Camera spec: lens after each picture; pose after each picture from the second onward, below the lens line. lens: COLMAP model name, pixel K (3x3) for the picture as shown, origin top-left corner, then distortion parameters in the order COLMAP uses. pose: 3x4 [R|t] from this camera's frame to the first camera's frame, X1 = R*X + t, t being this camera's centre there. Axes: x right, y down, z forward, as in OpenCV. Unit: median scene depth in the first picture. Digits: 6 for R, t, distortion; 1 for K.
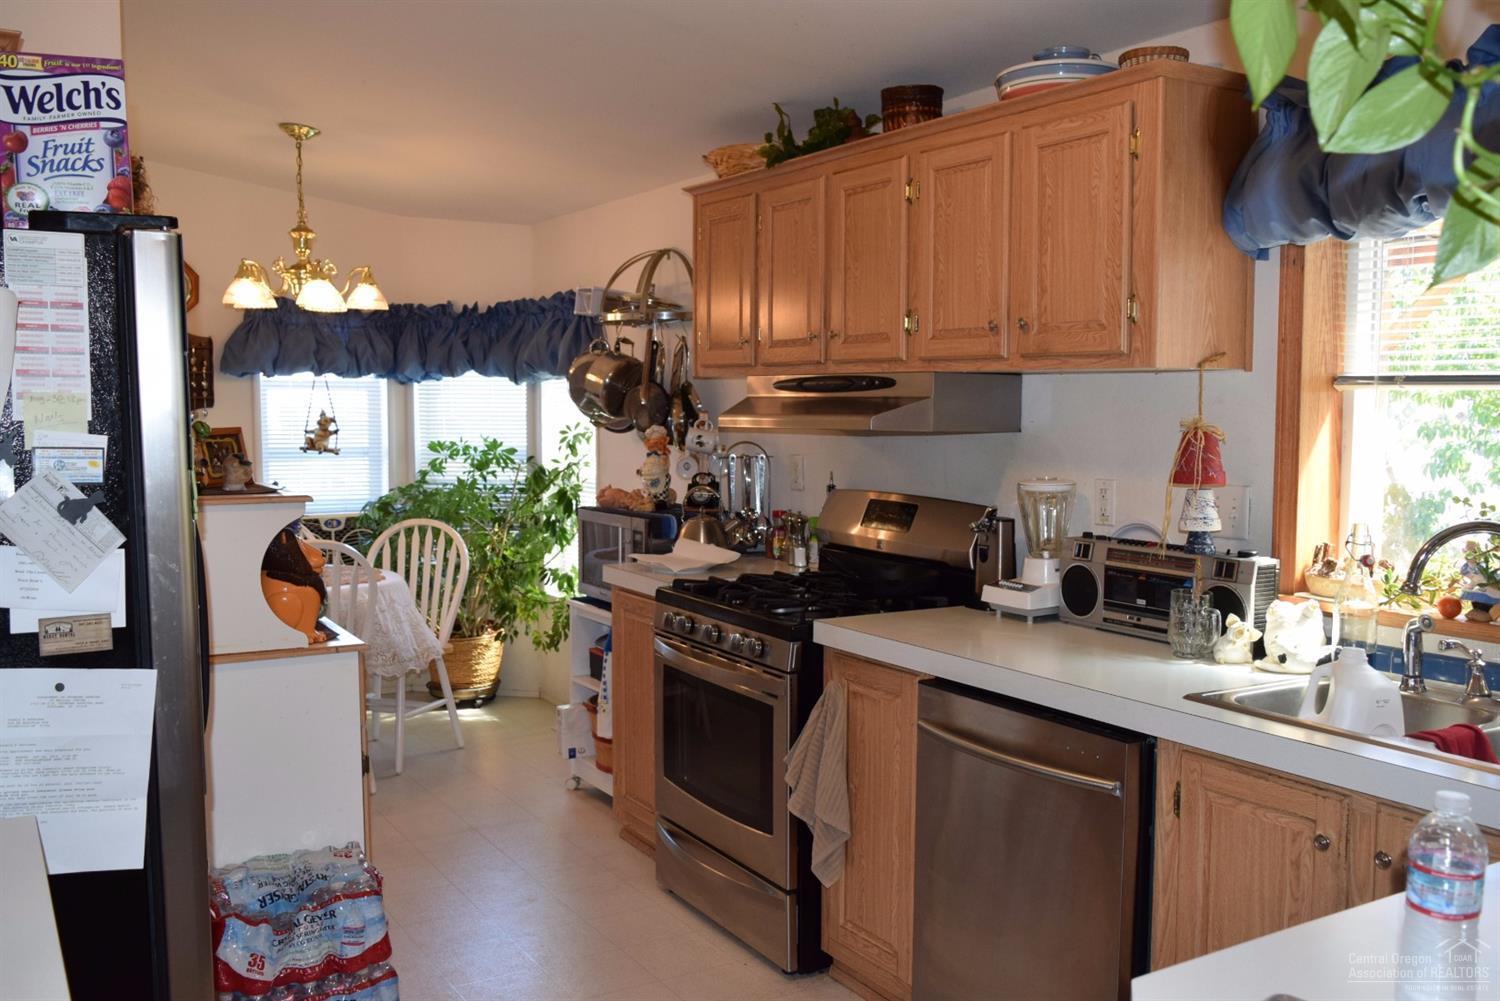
lens RADIAL K [[1331.6, 0, 751.4], [0, 1331.6, 503.9], [0, 0, 1]] dist [-0.026531, -0.000732]
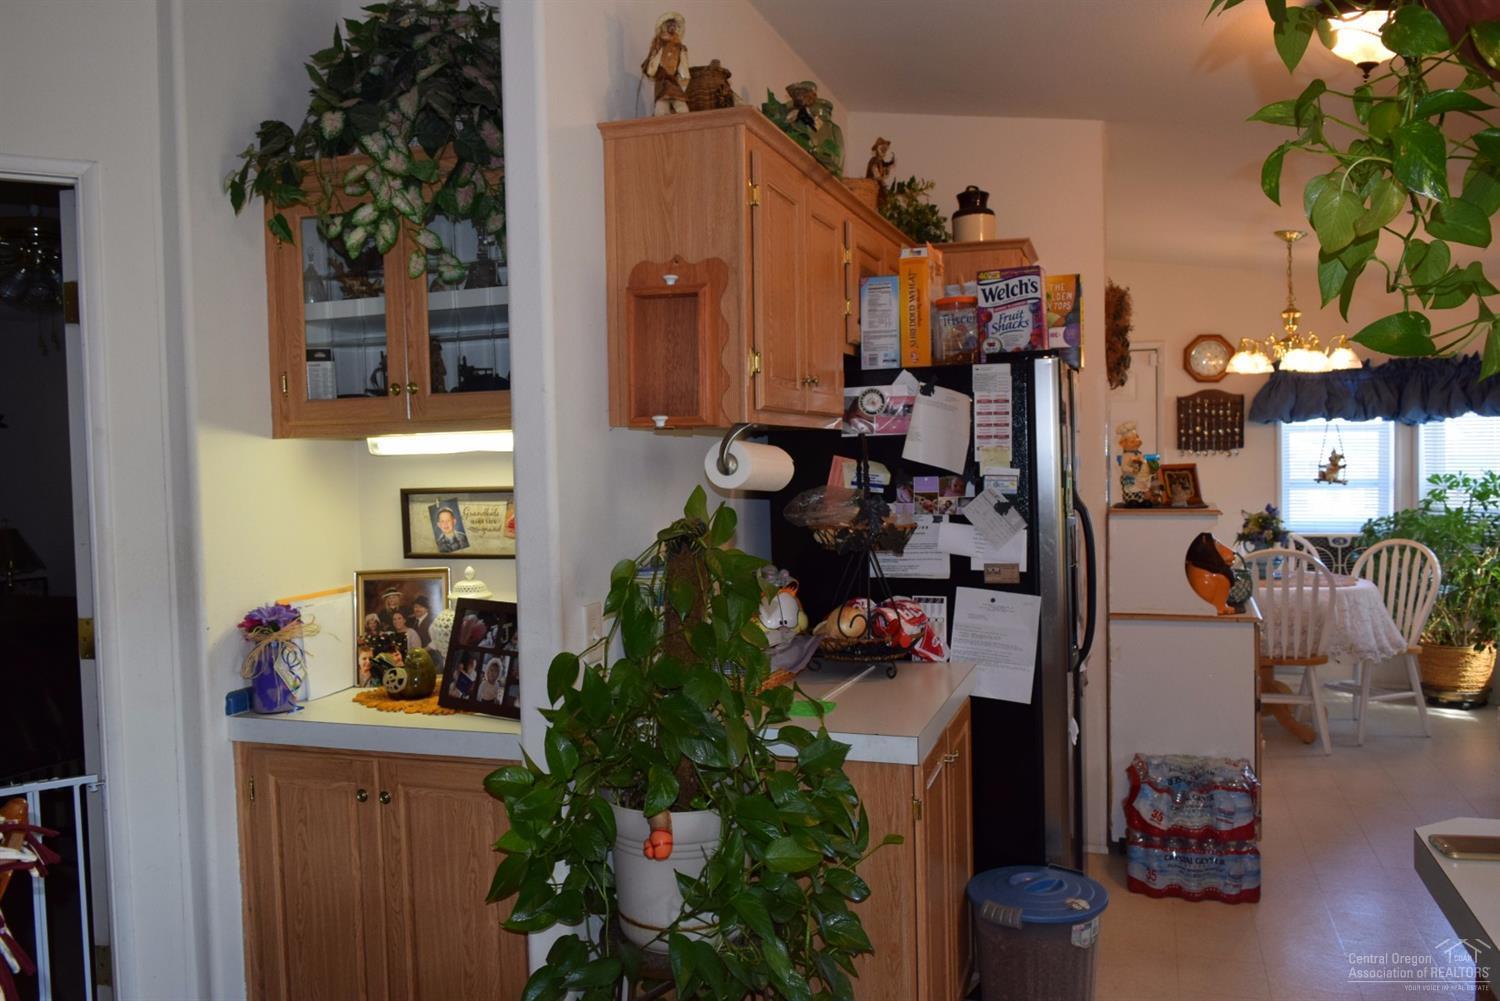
lens RADIAL K [[1160.2, 0, 750.1], [0, 1160.2, 500.8], [0, 0, 1]] dist [-0.024345, 0.015288]
pose [[0.642989, 0.018109, -0.765661, 0.190142], [-0.037126, 0.999282, -0.007543, 0.007267], [0.764975, 0.033276, 0.643200, -0.126492]]
